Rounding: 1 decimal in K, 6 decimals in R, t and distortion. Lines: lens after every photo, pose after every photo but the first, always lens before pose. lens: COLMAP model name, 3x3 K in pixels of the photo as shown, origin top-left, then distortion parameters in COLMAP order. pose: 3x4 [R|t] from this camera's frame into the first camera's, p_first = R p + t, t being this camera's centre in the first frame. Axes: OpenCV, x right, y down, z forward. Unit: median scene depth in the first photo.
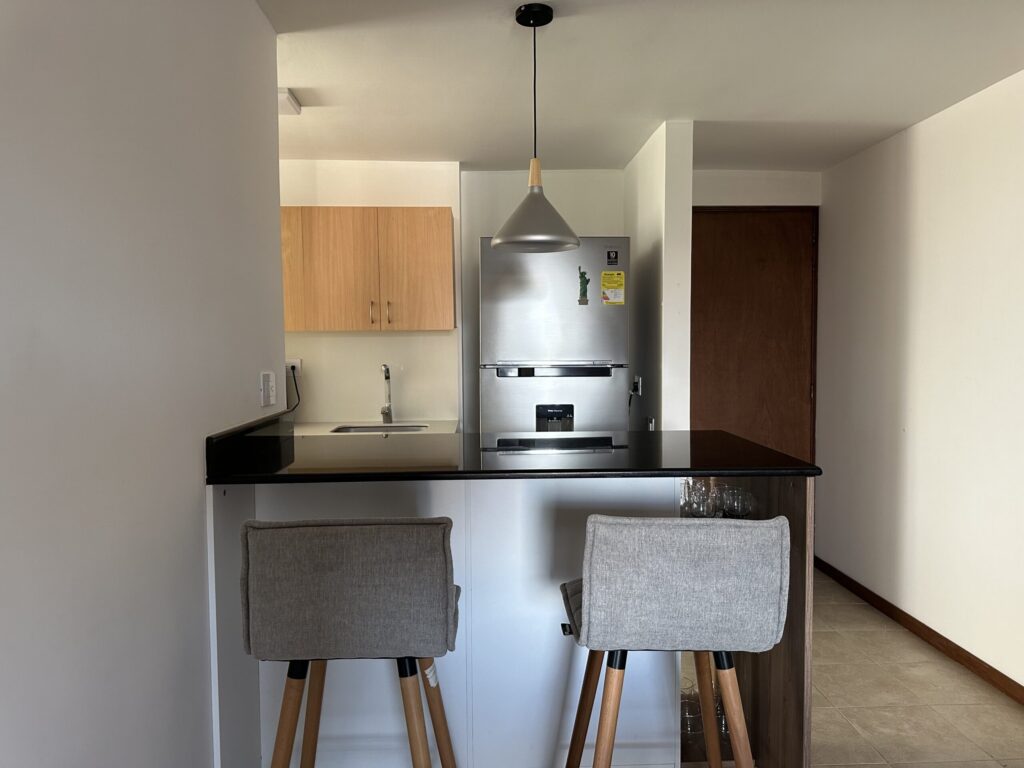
lens RADIAL K [[714.0, 0, 512.0], [0, 714.0, 384.0], [0, 0, 1]] dist [0.128314, -0.224135]
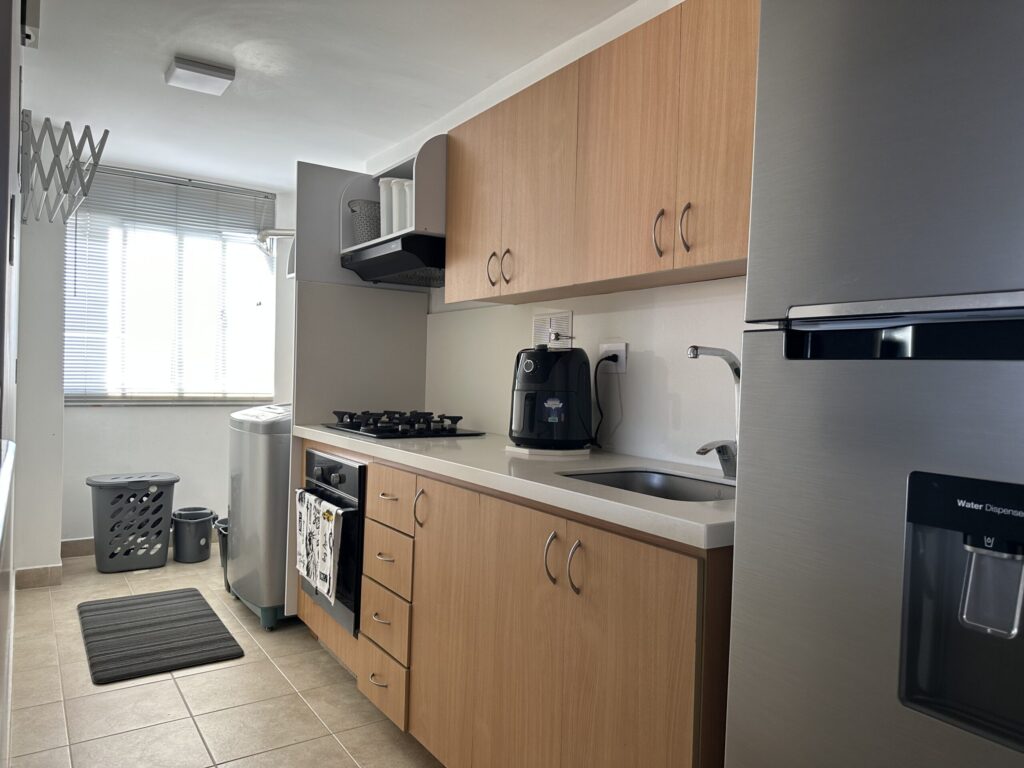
lens RADIAL K [[714.0, 0, 512.0], [0, 714.0, 384.0], [0, 0, 1]] dist [0.128314, -0.224135]
pose [[0.522813, 0.033319, -0.851796, 0.162766], [-0.075874, 0.997089, -0.007567, 0.010283], [0.849064, 0.068585, 0.523819, 0.681000]]
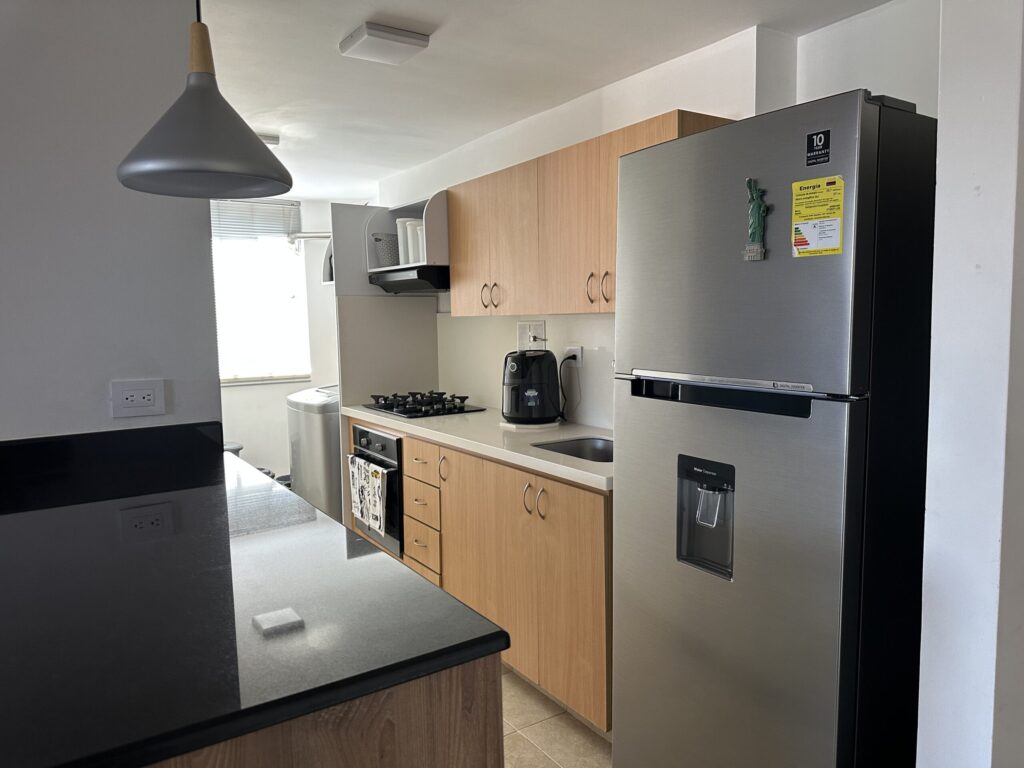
lens RADIAL K [[714.0, 0, 512.0], [0, 714.0, 384.0], [0, 0, 1]] dist [0.128314, -0.224135]
pose [[0.519132, 0.080338, -0.850910, 0.391537], [-0.031330, 0.996692, 0.074988, -0.054965], [0.854120, -0.012270, 0.519932, 0.557590]]
